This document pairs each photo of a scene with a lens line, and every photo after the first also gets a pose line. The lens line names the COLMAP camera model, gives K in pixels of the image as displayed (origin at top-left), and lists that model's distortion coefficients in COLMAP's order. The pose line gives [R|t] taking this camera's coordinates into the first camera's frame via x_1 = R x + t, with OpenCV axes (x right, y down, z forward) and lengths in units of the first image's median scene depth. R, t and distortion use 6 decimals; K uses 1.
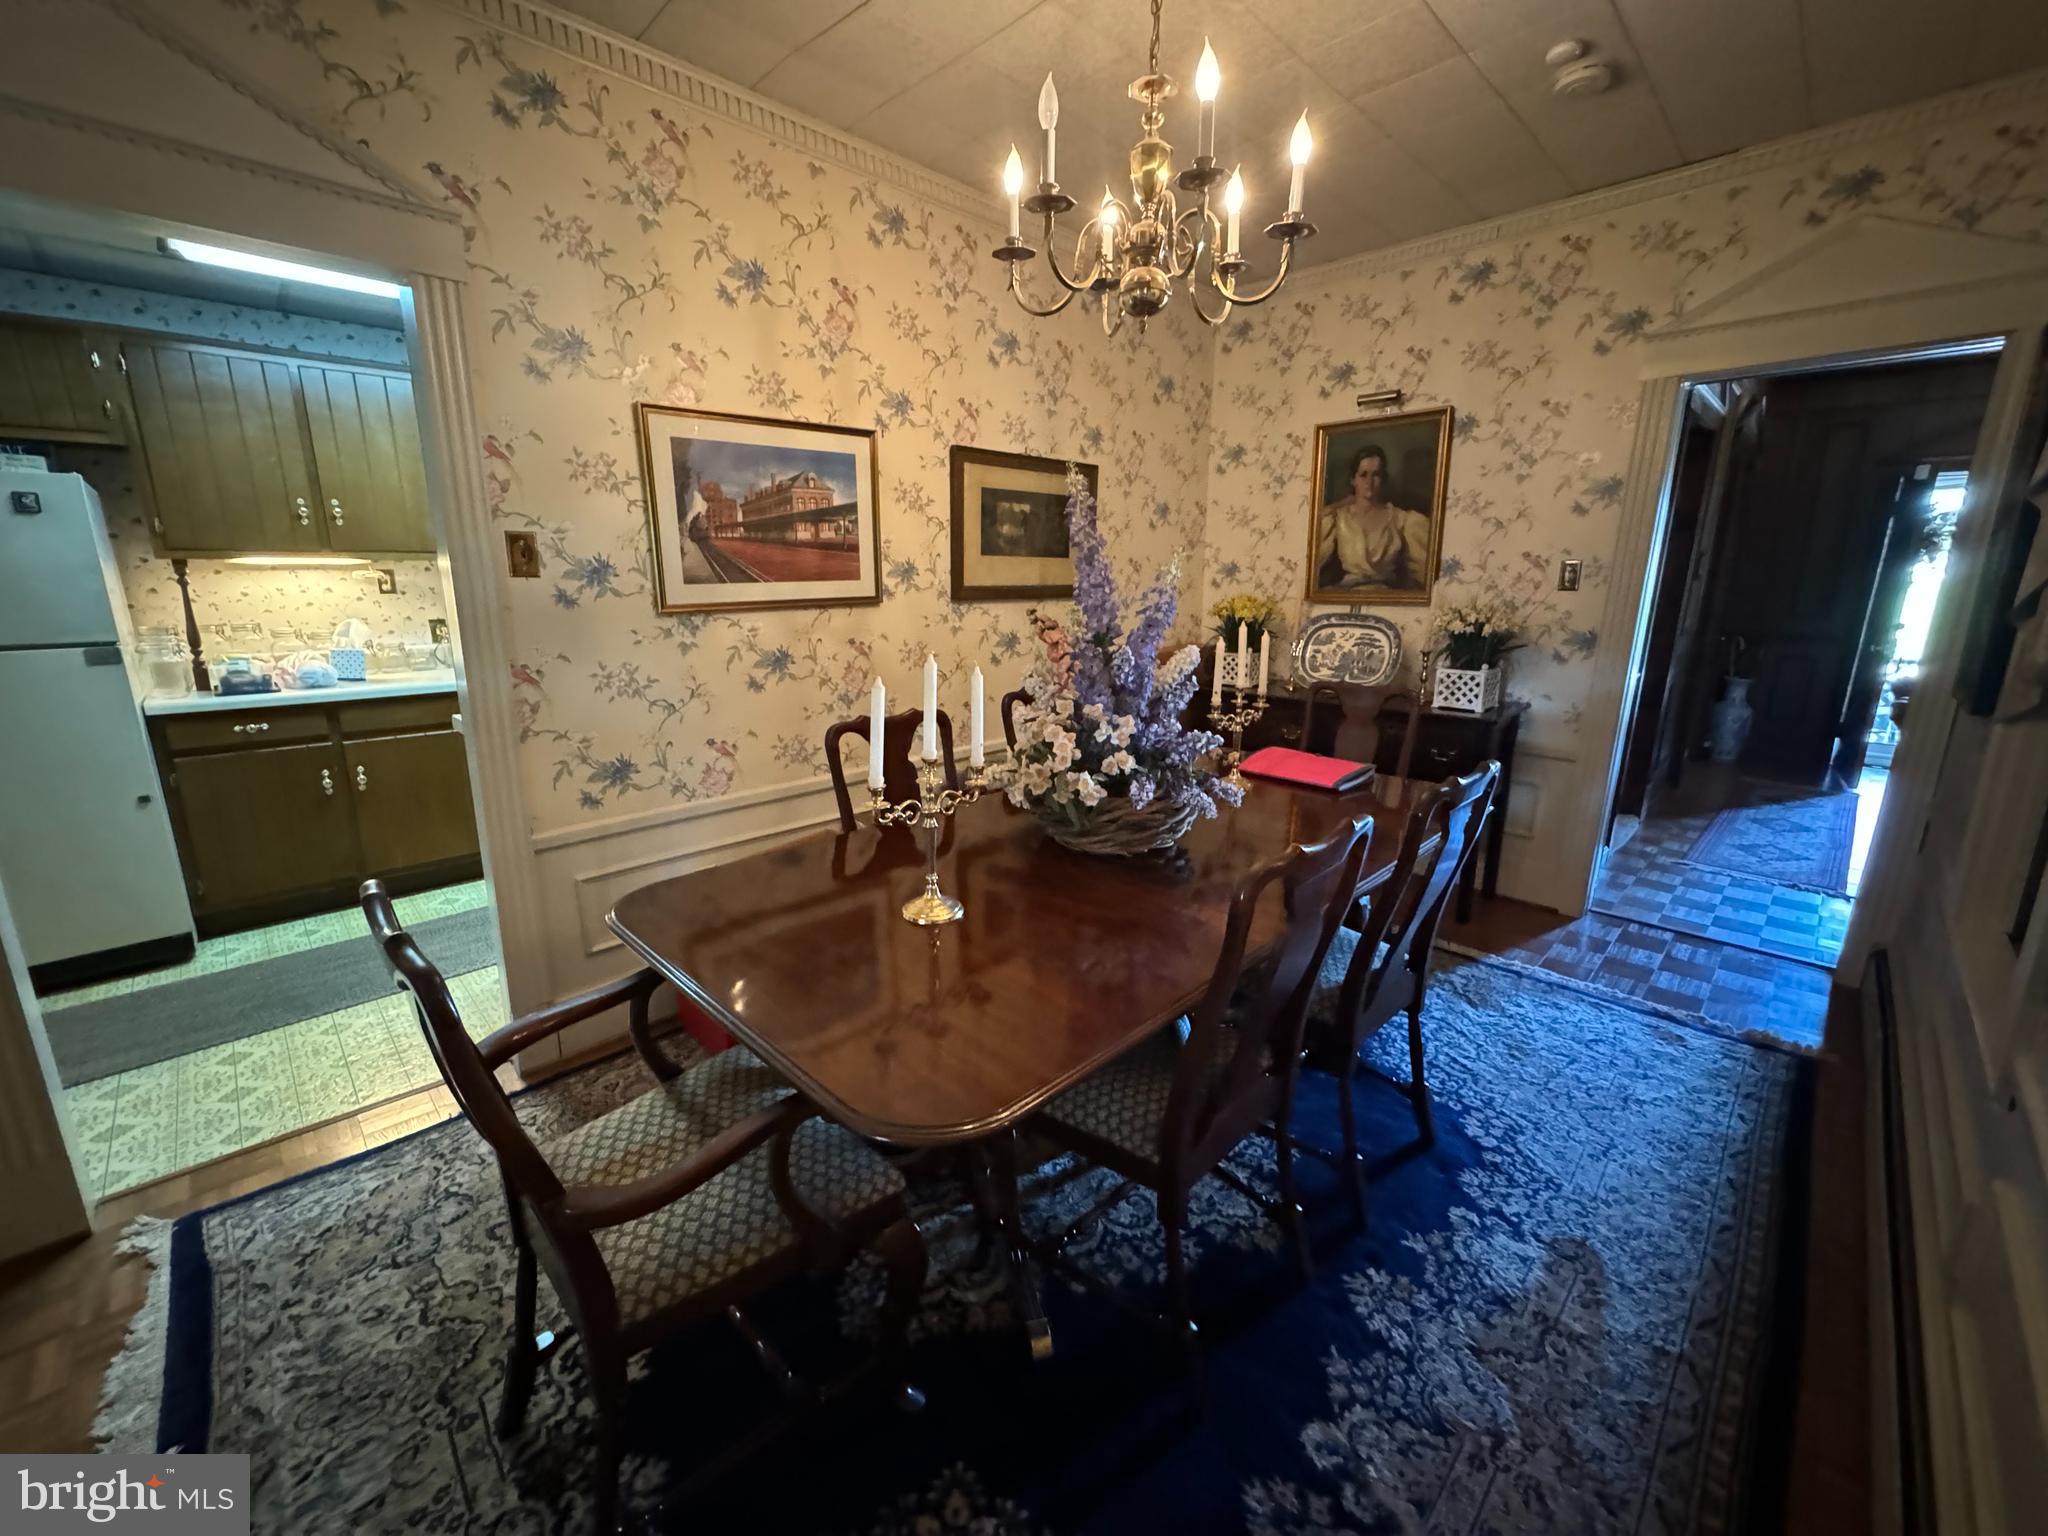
lens RADIAL K [[819.0, 0, 1036.7], [0, 819.0, 772.2], [0, 0, 1]] dist [0.008267, -0.000284]
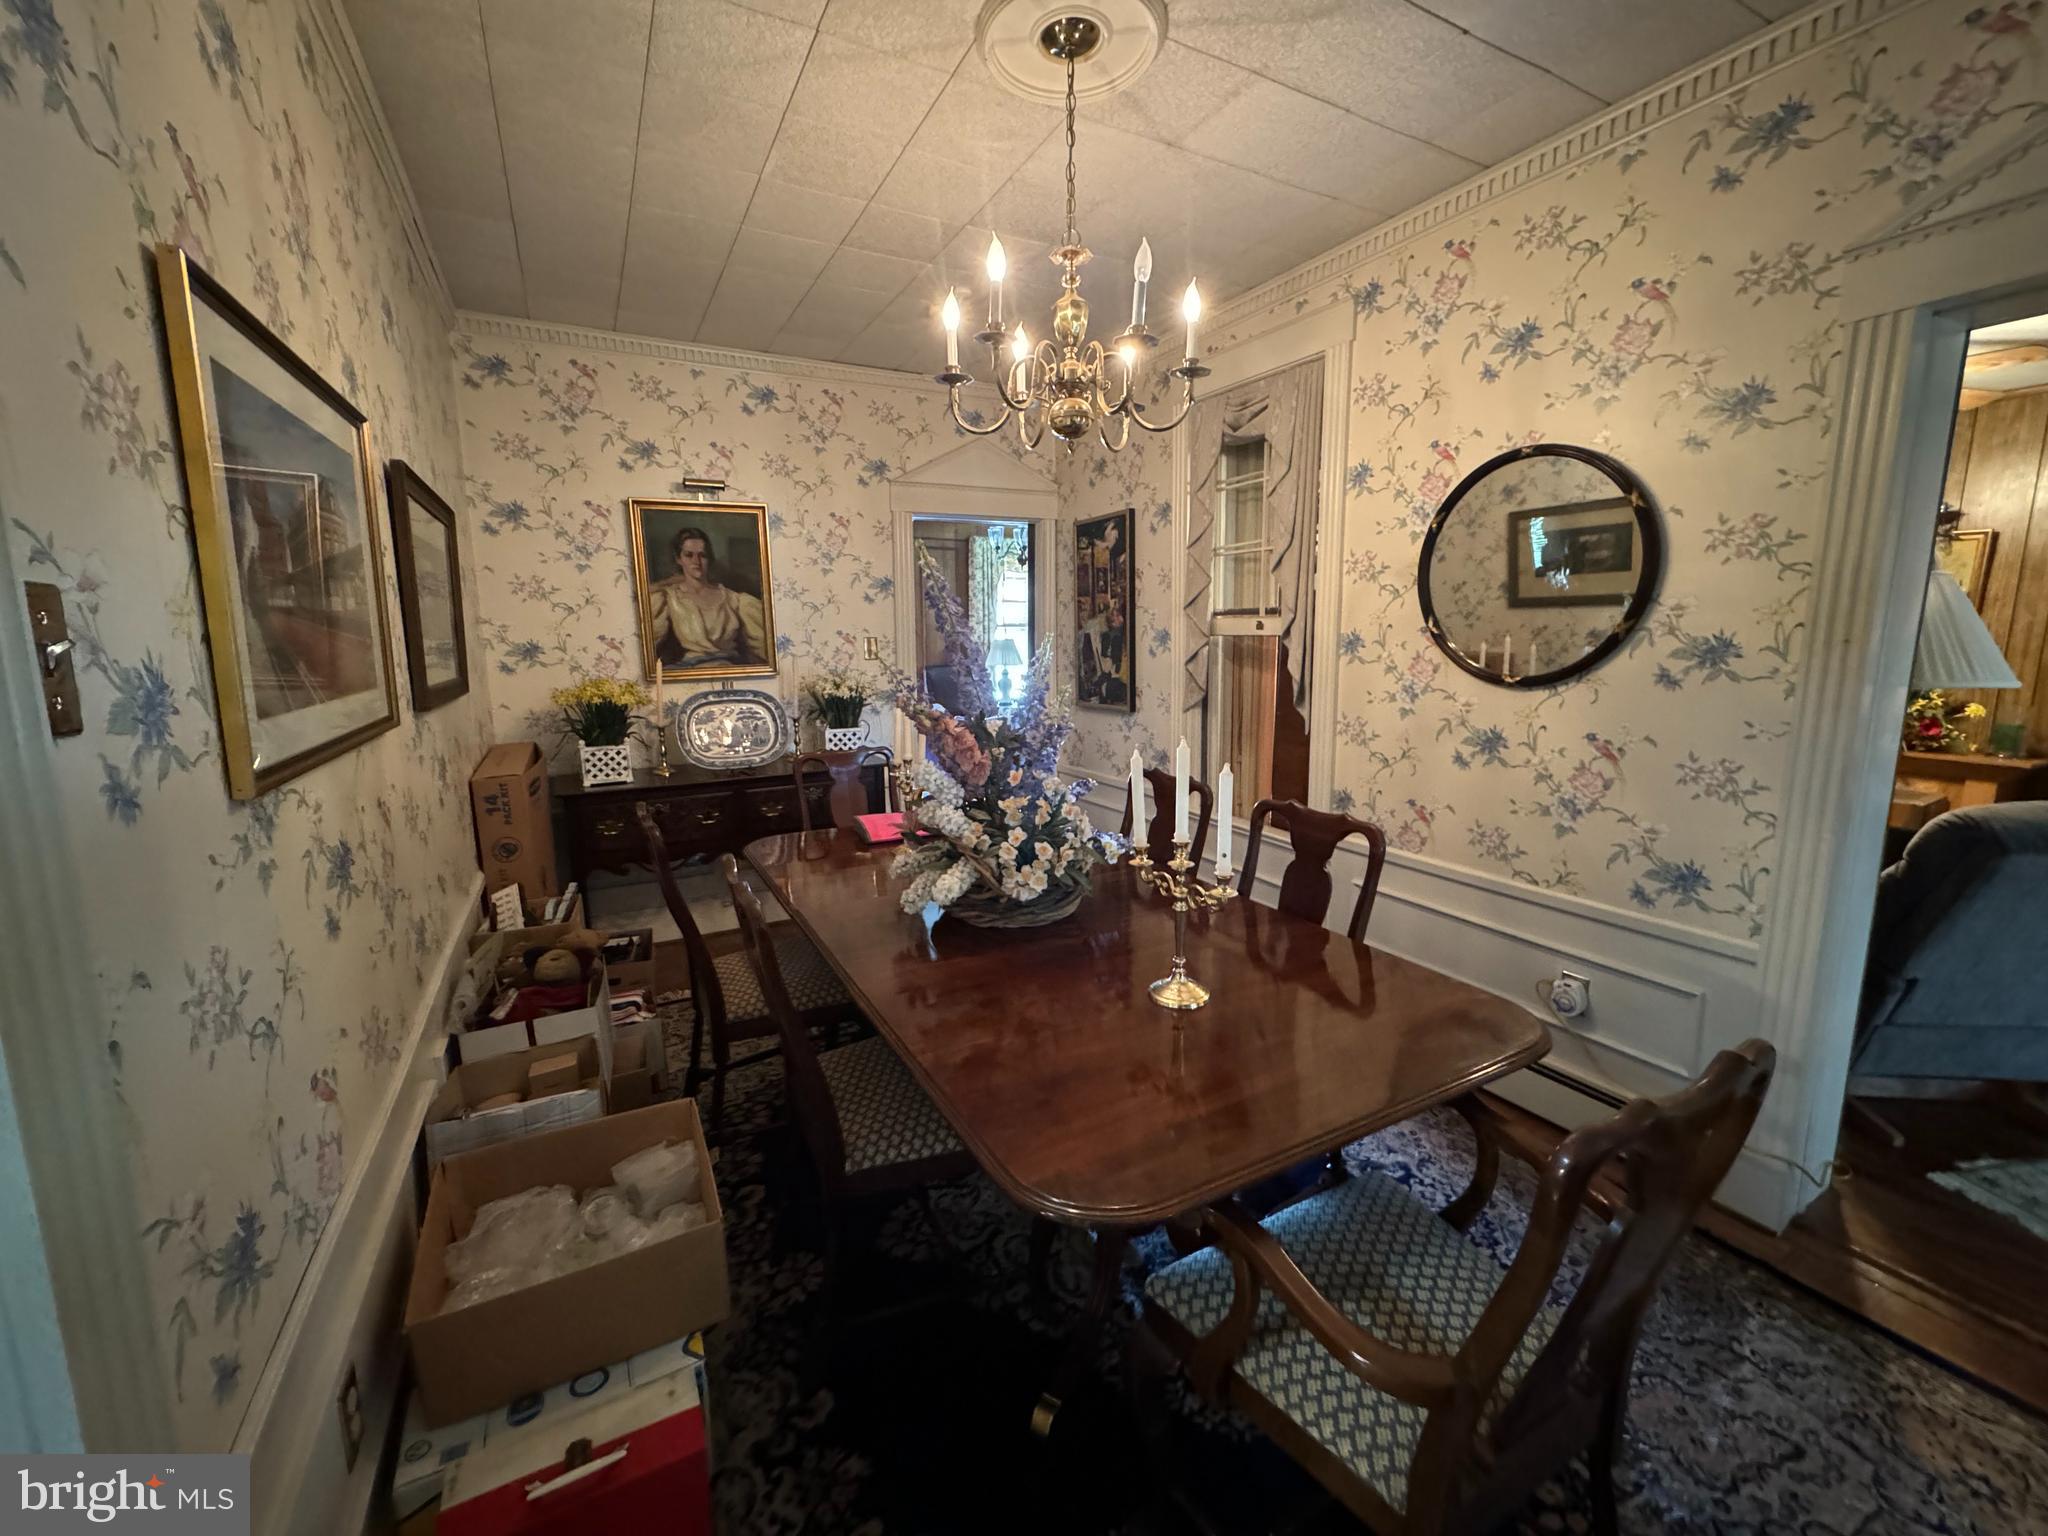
lens RADIAL K [[819.0, 0, 1030.2], [0, 819.0, 752.1], [0, 0, 1]] dist [0.008267, -0.000284]
pose [[0.298328, -0.145099, 0.943370, -0.460952], [0.247073, 0.966428, 0.070512, -0.098139], [-0.921930, 0.212045, 0.324162, 0.344592]]
